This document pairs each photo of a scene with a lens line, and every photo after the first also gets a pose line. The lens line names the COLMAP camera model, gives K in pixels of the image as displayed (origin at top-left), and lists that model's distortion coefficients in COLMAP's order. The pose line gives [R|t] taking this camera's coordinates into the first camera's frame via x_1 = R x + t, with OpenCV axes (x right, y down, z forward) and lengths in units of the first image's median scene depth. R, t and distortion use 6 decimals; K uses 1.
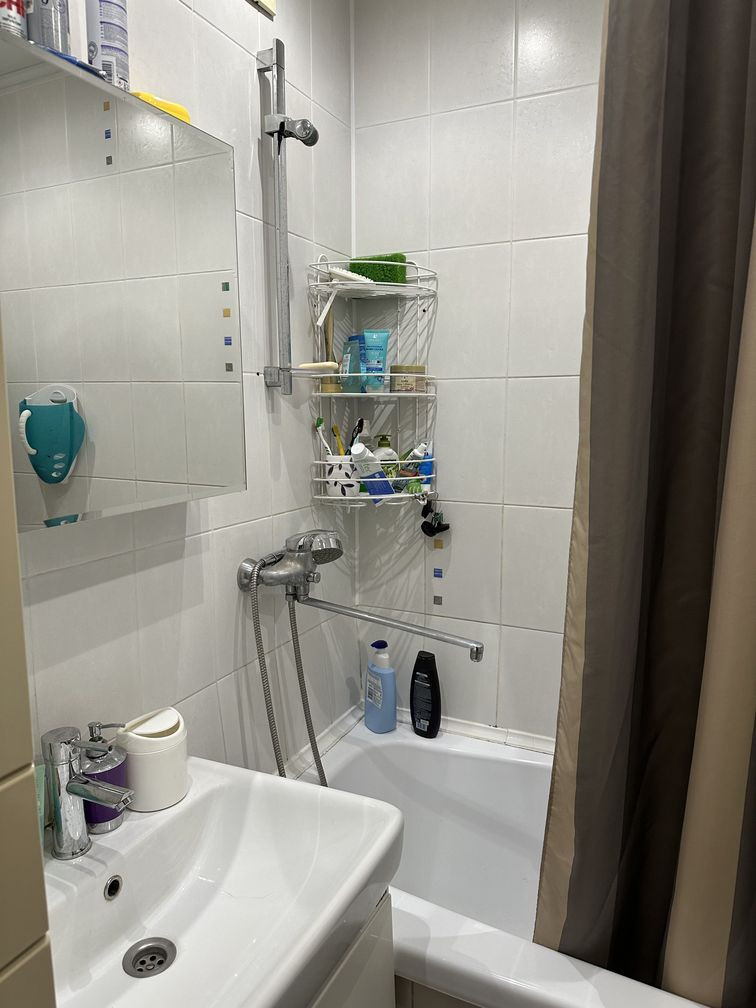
lens RADIAL K [[704.5, 0, 378.7], [0, 704.5, 504.6], [0, 0, 1]] dist [0.036523, -0.057791]
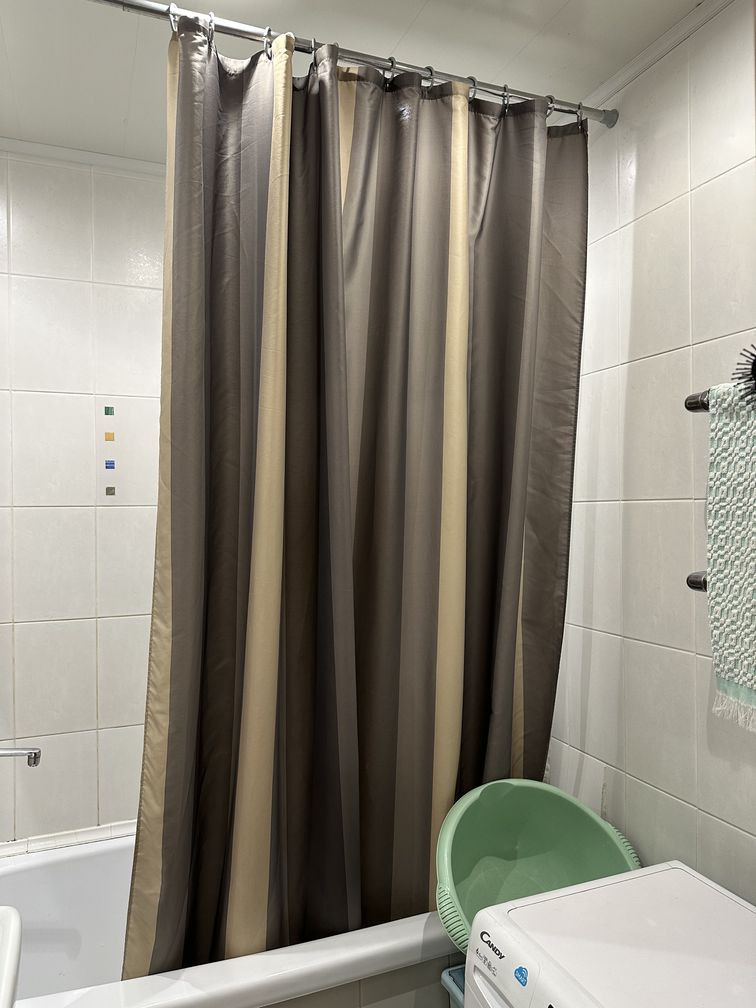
lens RADIAL K [[704.5, 0, 375.4], [0, 704.5, 504.7], [0, 0, 1]] dist [0.036523, -0.057791]
pose [[0.673707, 0.002290, 0.738995, -0.397278], [0.108044, 0.988945, -0.101563, -0.014673], [-0.731058, 0.148268, 0.666012, -0.237846]]
